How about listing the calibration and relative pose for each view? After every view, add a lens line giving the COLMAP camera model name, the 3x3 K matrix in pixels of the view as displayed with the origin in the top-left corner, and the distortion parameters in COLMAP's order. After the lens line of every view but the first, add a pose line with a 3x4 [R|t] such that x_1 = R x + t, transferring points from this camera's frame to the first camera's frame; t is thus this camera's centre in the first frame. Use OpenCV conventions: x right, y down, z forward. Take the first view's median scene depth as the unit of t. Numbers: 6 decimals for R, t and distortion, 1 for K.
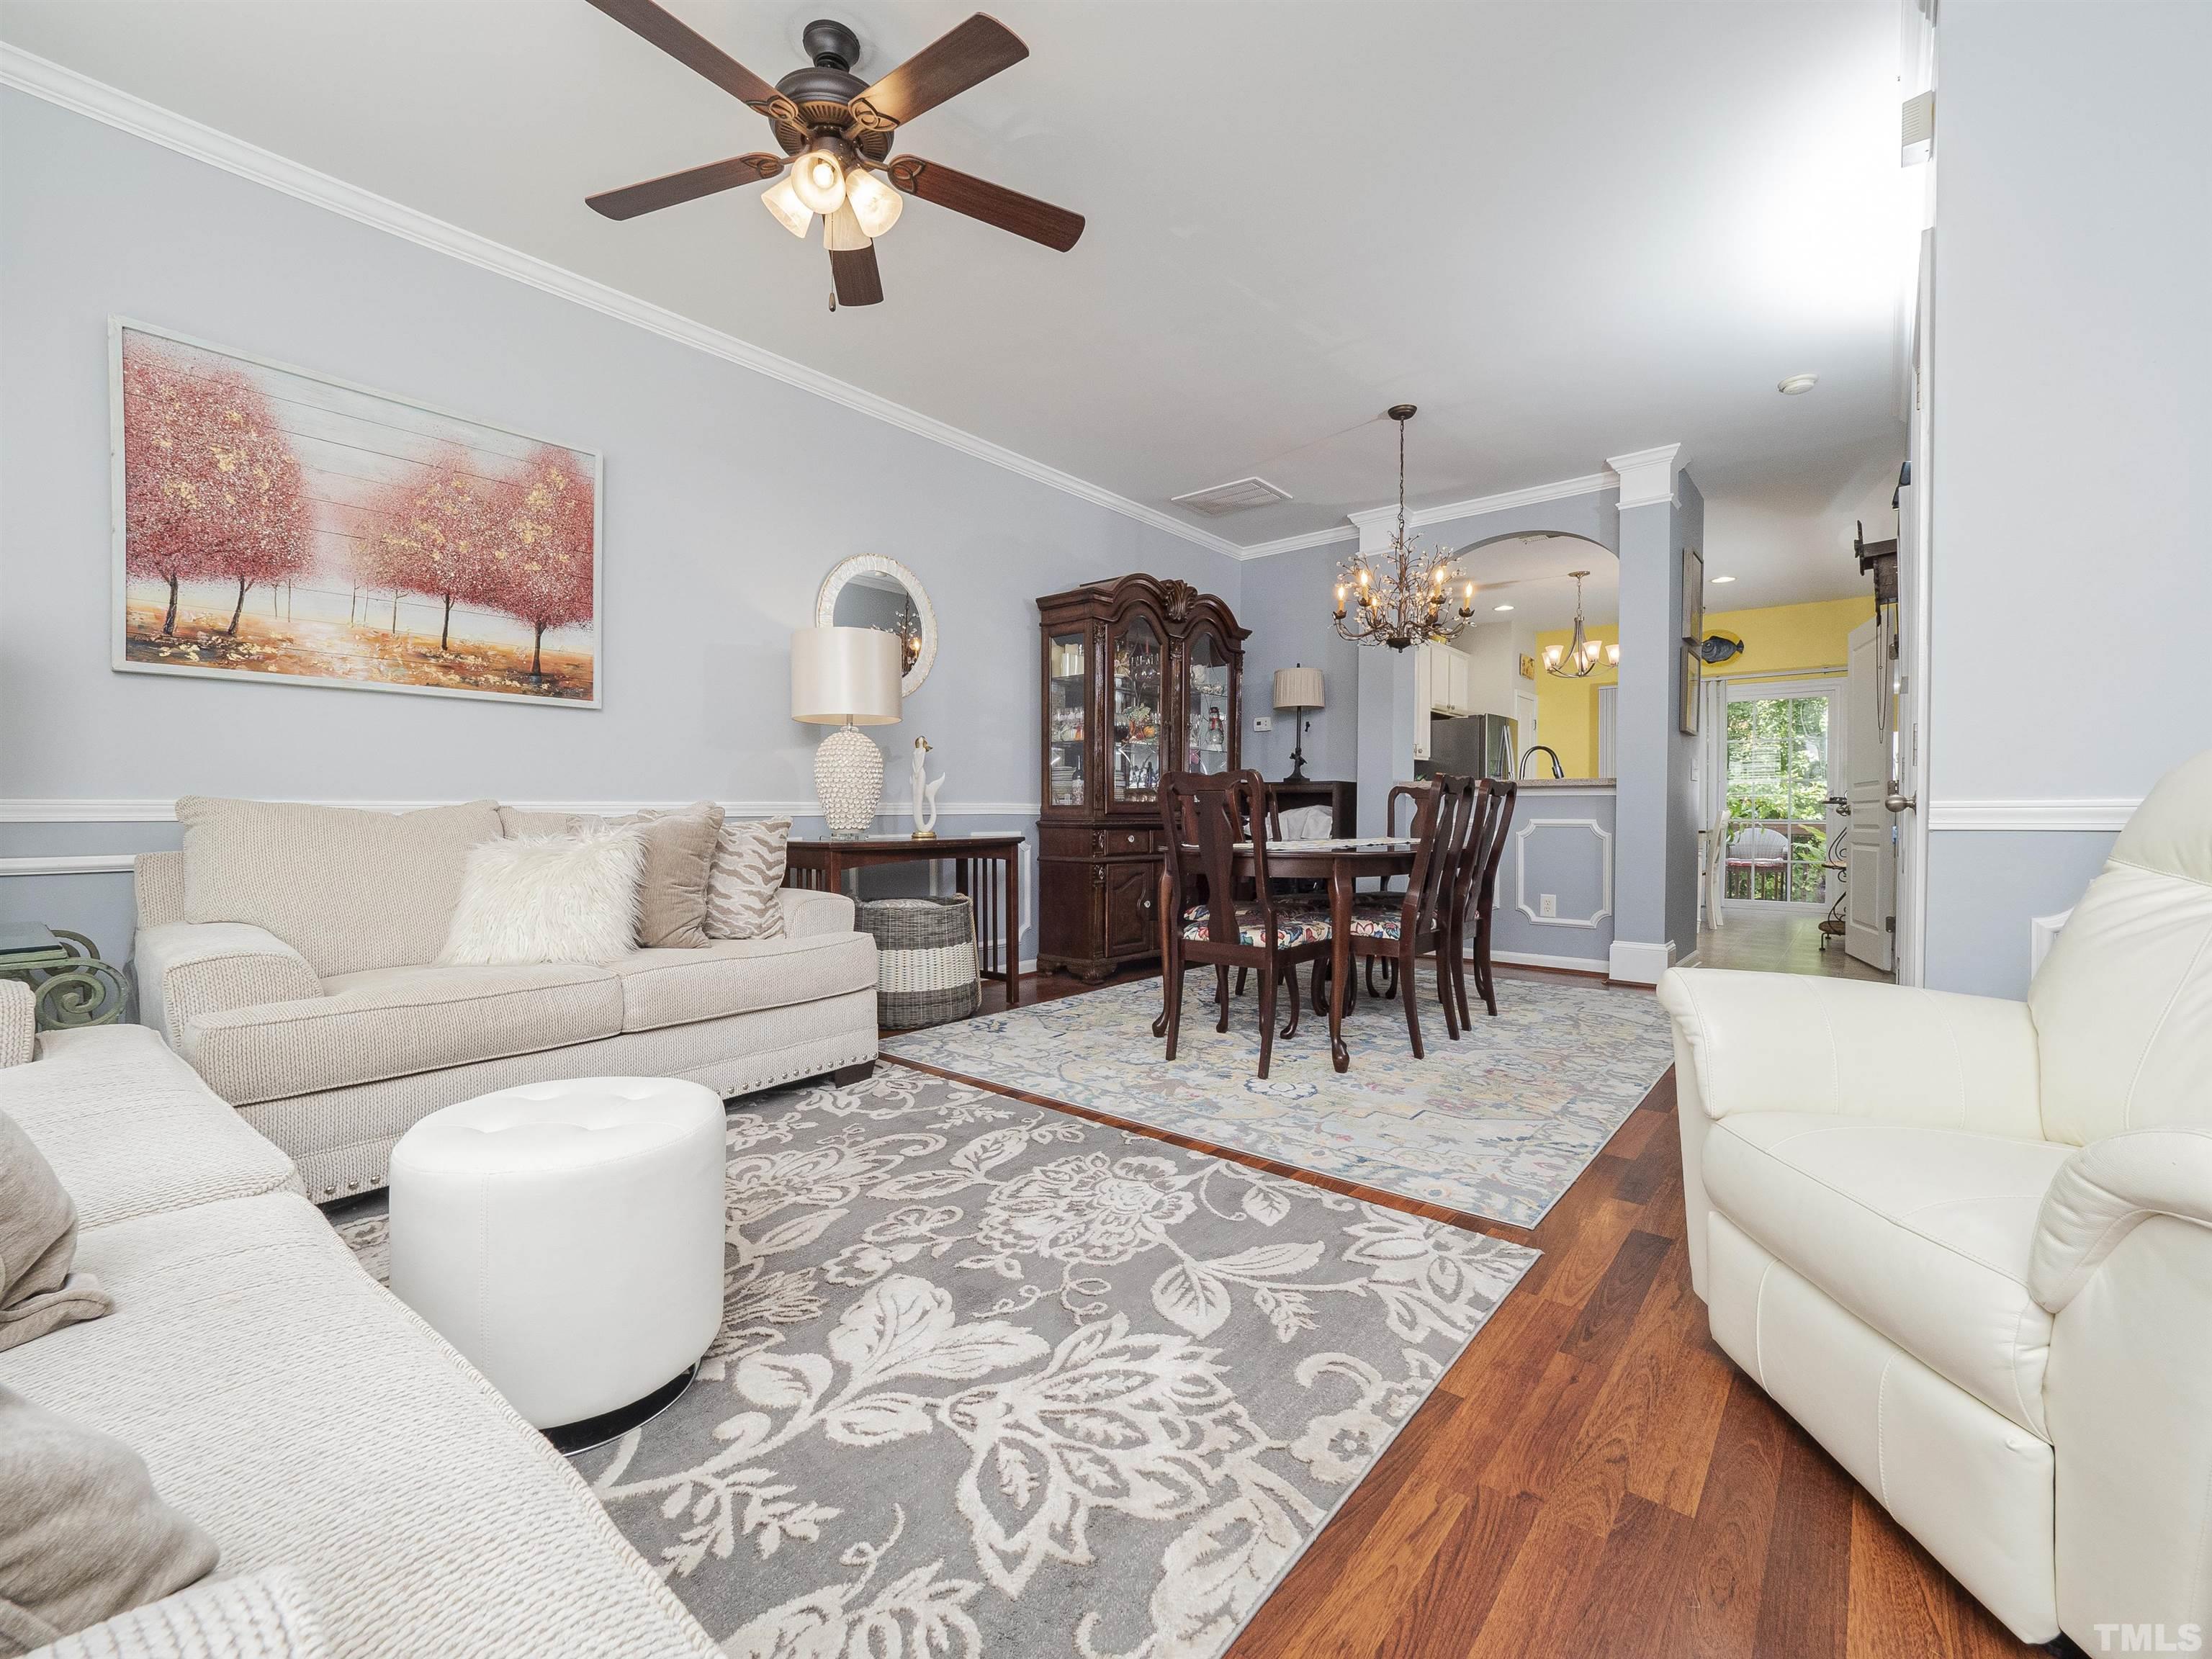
lens RADIAL K [[953.8, 0, 1103.9], [0, 953.8, 818.3], [0, 0, 1]] dist [0.001230, 0.000193]
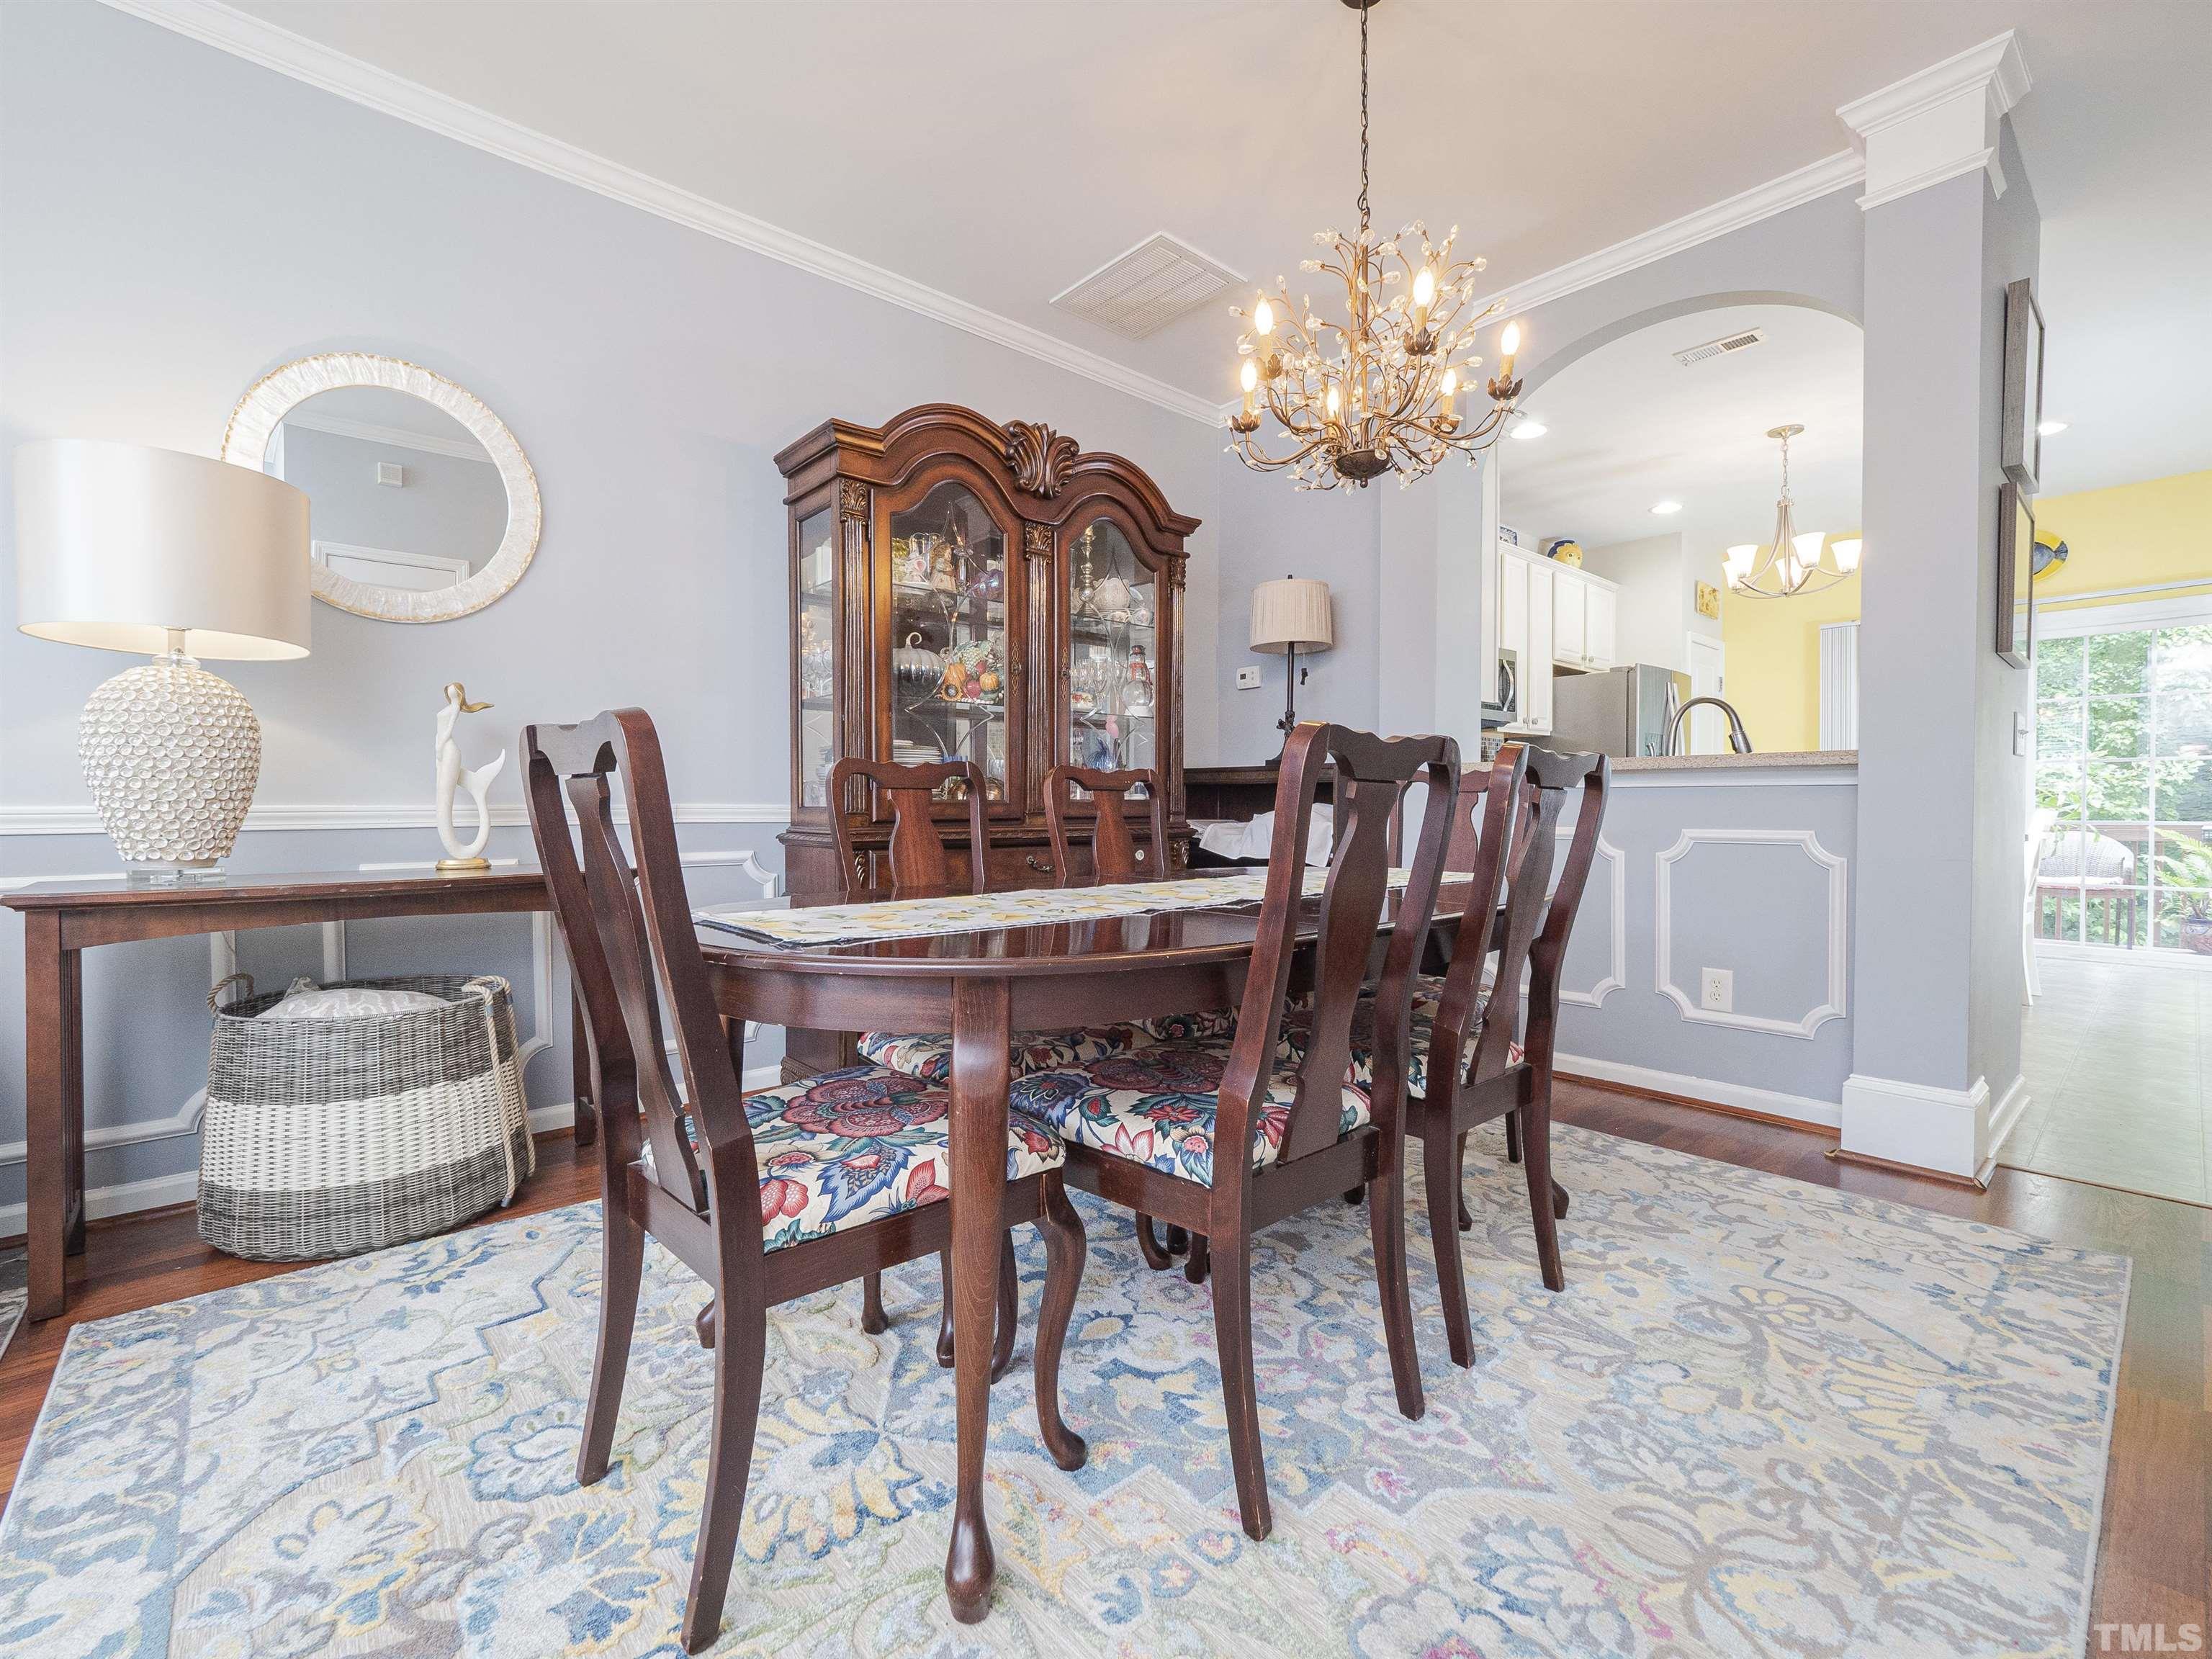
lens RADIAL K [[965.6, 0, 1114.5], [0, 965.6, 815.0], [0, 0, 1]] dist [-0.008648, -0.000130]
pose [[0.987968, -0.001261, -0.154653, 0.428454], [0.001868, 0.999991, 0.003776, -0.019862], [0.154647, -0.004019, 0.987962, 0.823441]]
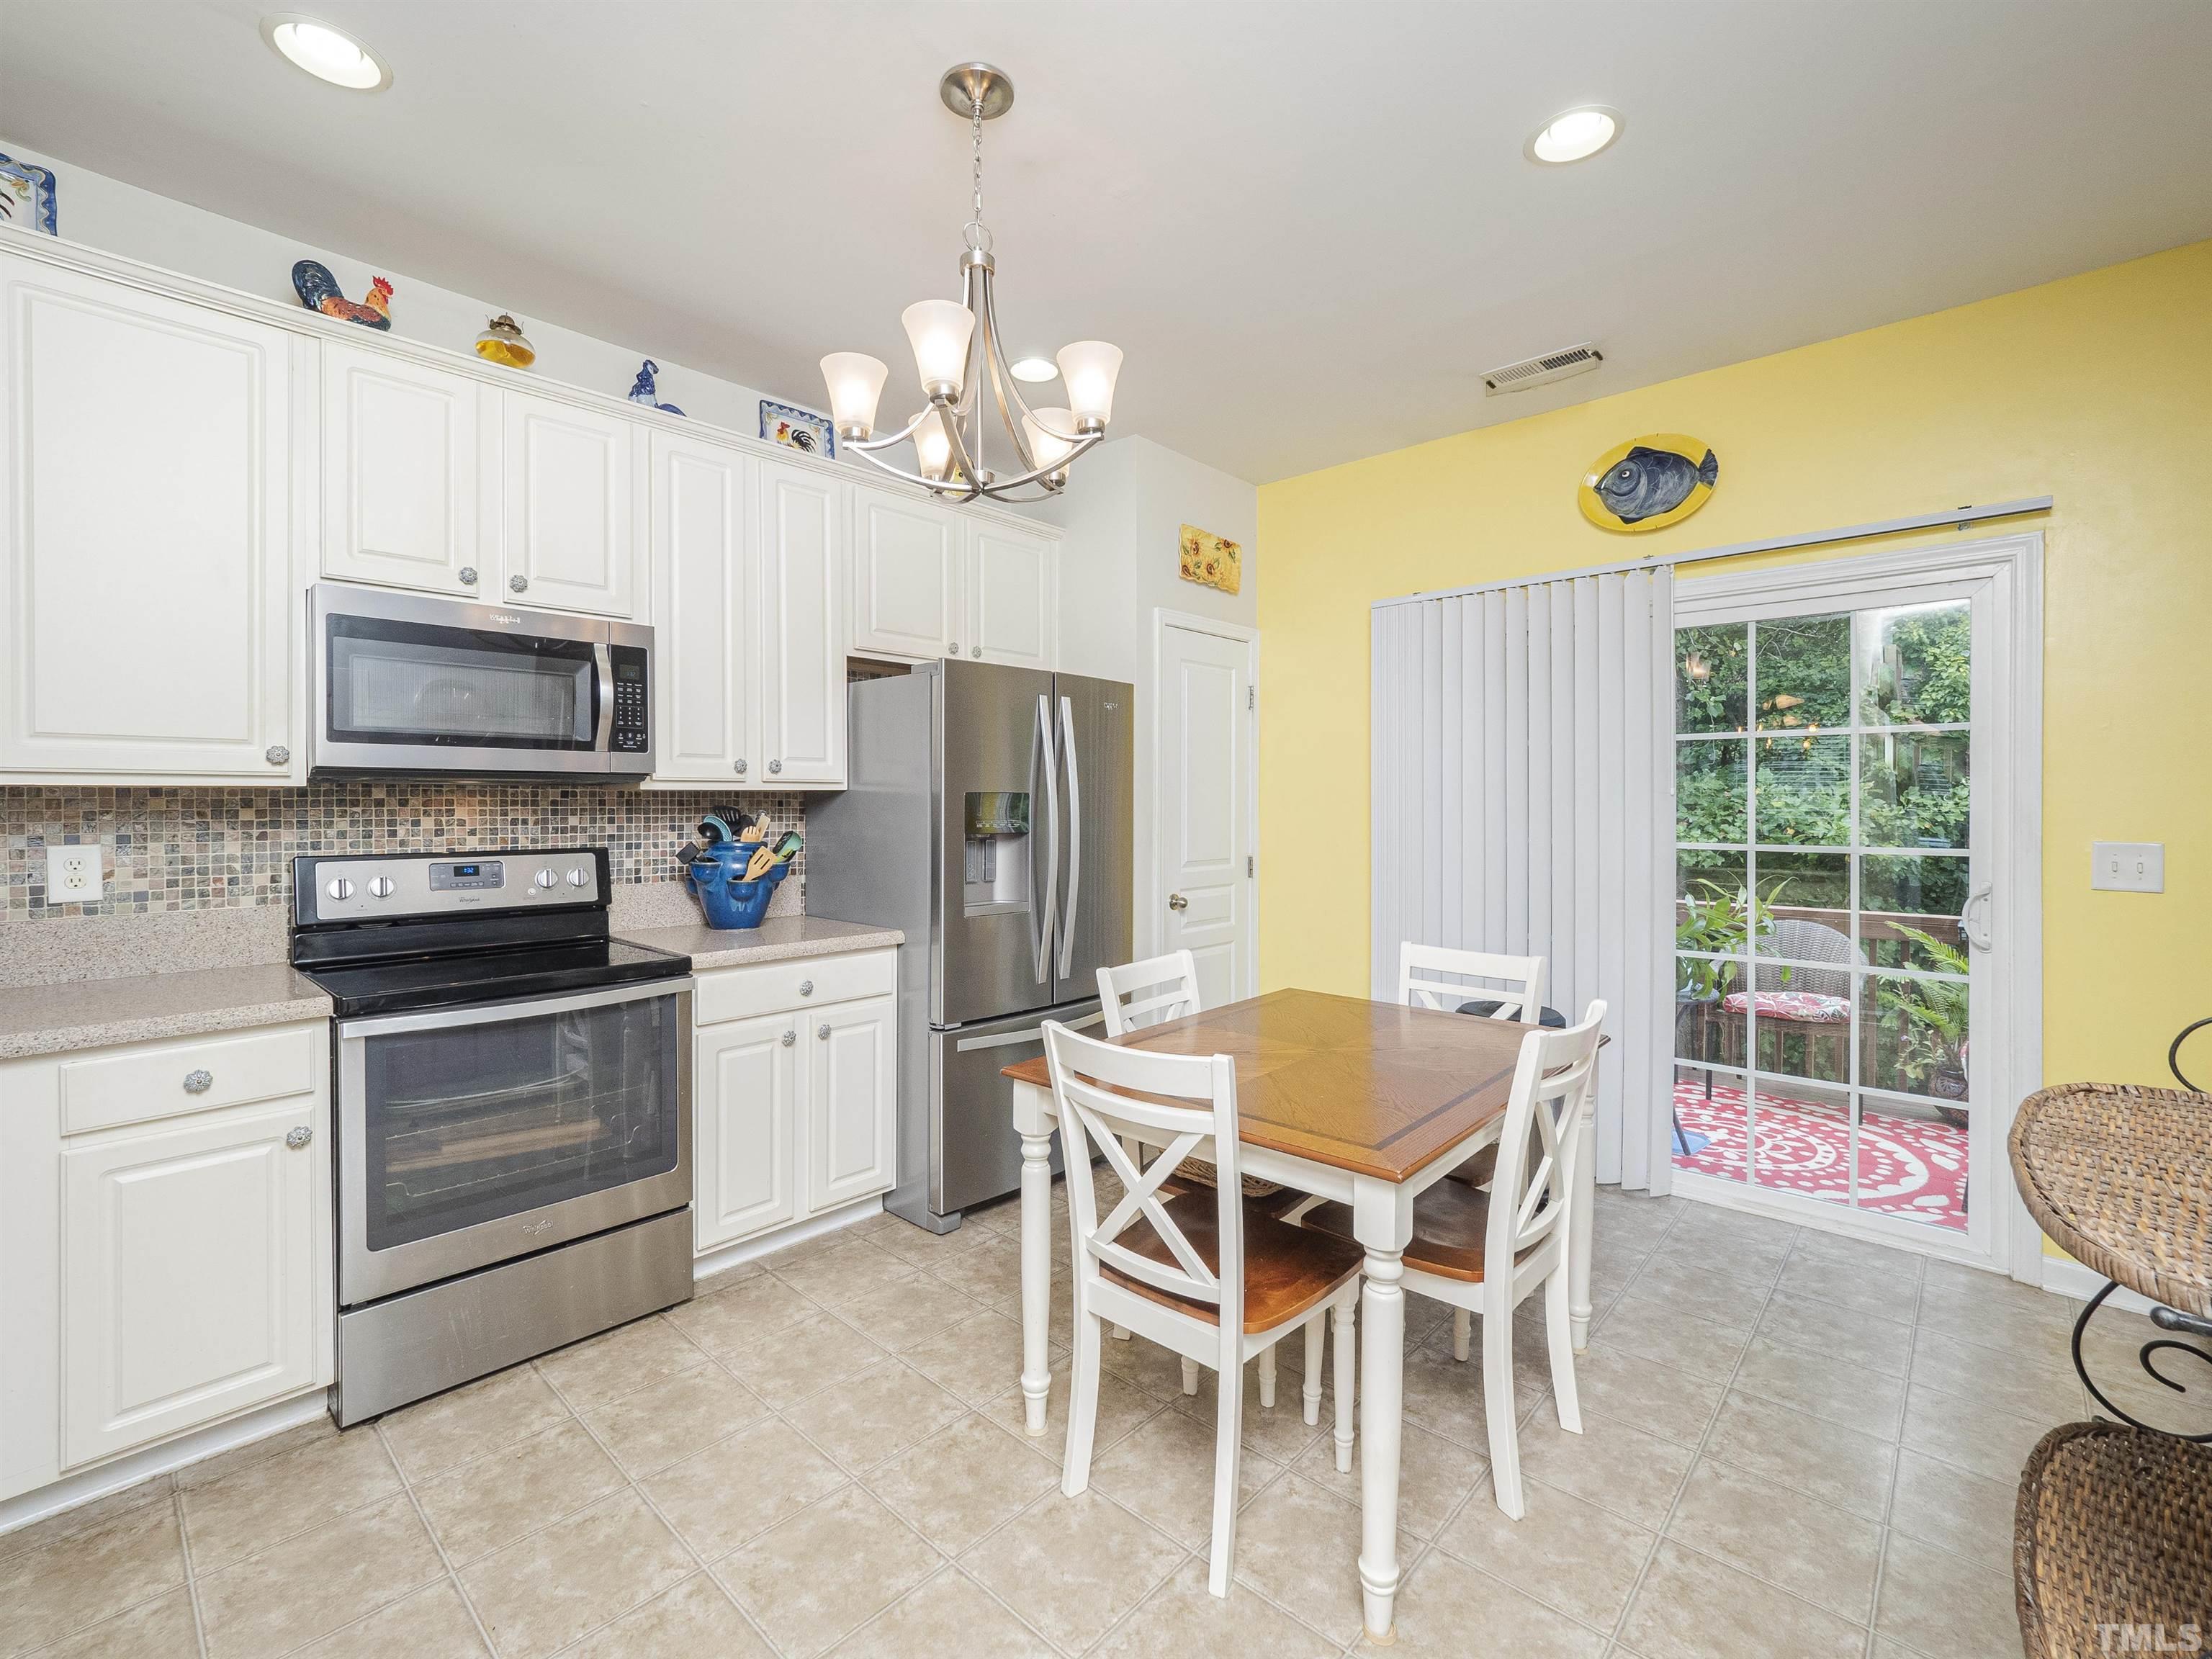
lens RADIAL K [[994.2, 0, 1099.2], [0, 994.2, 800.1], [0, 0, 1]] dist [-0.022211, 0.013343]
pose [[0.999065, 0.002050, -0.043175, 1.500188], [-0.002528, 0.999936, -0.011025, -0.174588], [0.043150, 0.011124, 0.999007, 2.033201]]
